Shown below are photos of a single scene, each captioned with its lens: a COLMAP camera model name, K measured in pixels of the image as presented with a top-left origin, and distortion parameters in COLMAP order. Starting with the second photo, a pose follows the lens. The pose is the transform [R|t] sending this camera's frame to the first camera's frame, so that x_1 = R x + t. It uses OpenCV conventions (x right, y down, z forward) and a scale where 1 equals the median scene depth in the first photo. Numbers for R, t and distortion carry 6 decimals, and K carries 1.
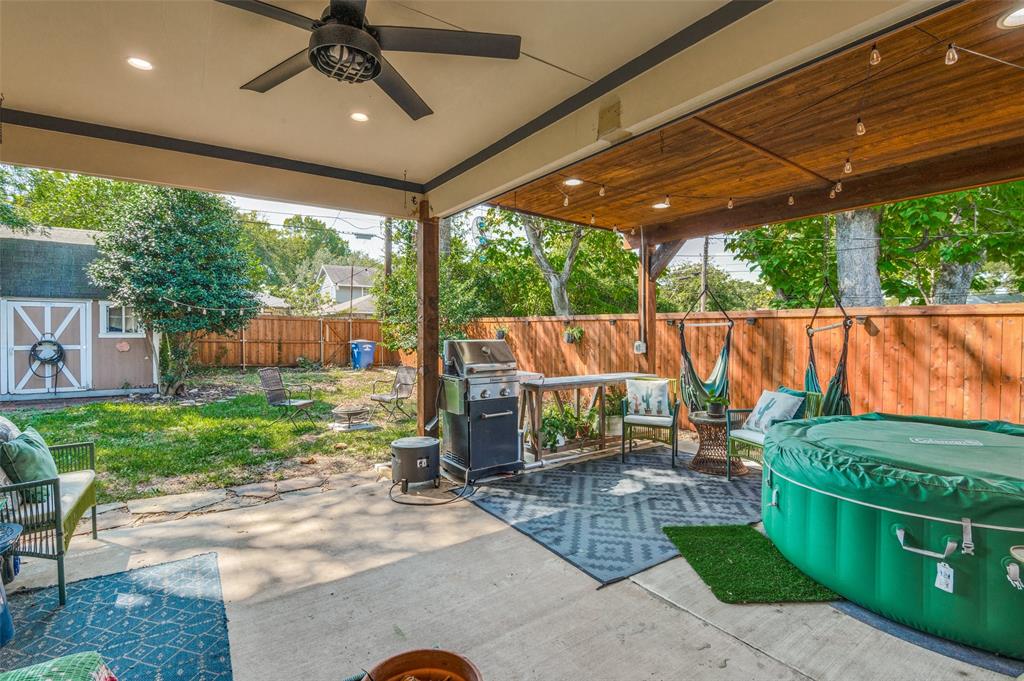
lens RADIAL K [[483.8, 0, 511.1], [0, 483.8, 338.0], [0, 0, 1]] dist [-0.012829, -0.001198]
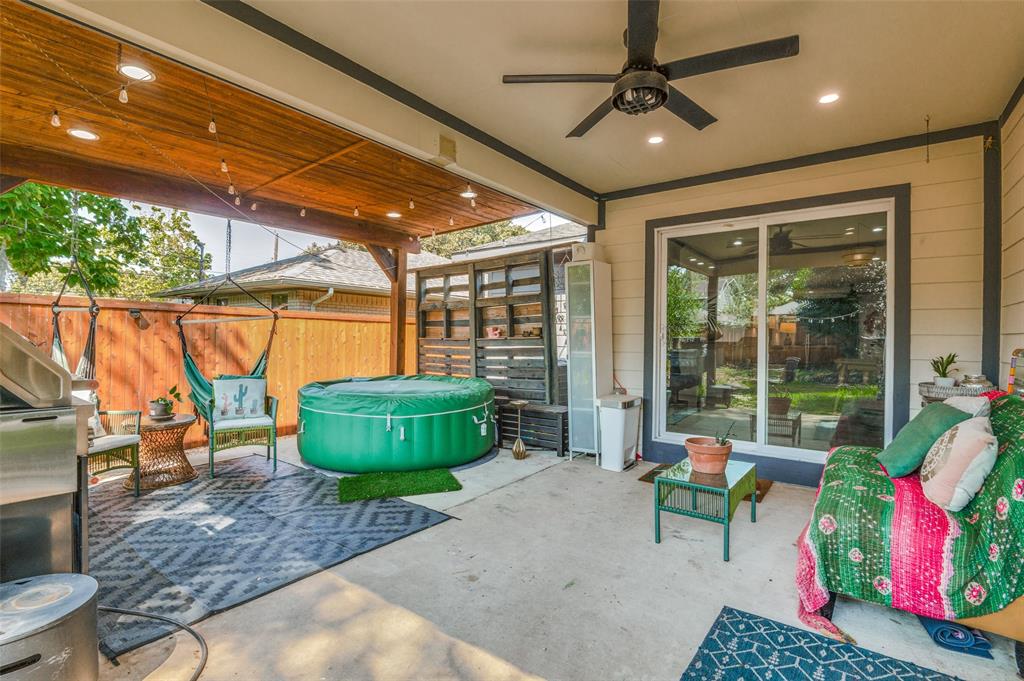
lens RADIAL K [[483.8, 0, 511.1], [0, 483.8, 338.0], [0, 0, 1]] dist [-0.012829, -0.001198]
pose [[-0.328095, 0.001429, 0.944644, -0.676249], [0.008040, 0.999967, 0.001280, 0.027423], [-0.944610, 0.008015, -0.328096, 0.819601]]
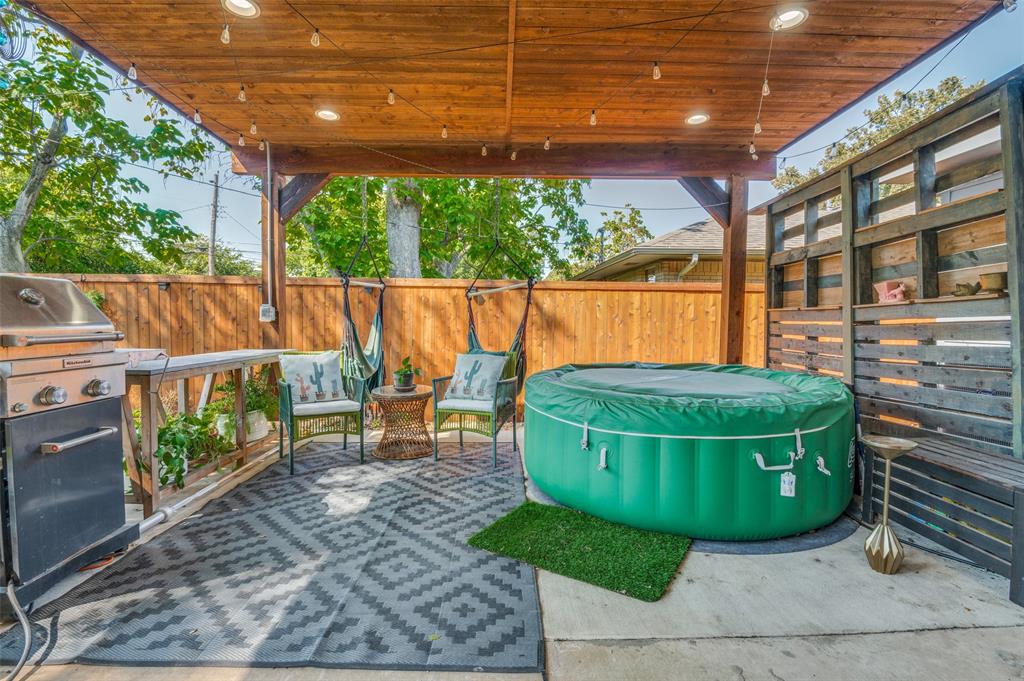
lens RADIAL K [[471.7, 0, 503.3], [0, 471.7, 341.5], [0, 0, 1]] dist [-0.004223, -0.008808]
pose [[0.550387, -0.031203, 0.834327, -0.189547], [0.006745, 0.999435, 0.032928, 0.061172], [-0.834883, -0.012495, 0.550286, 0.476300]]
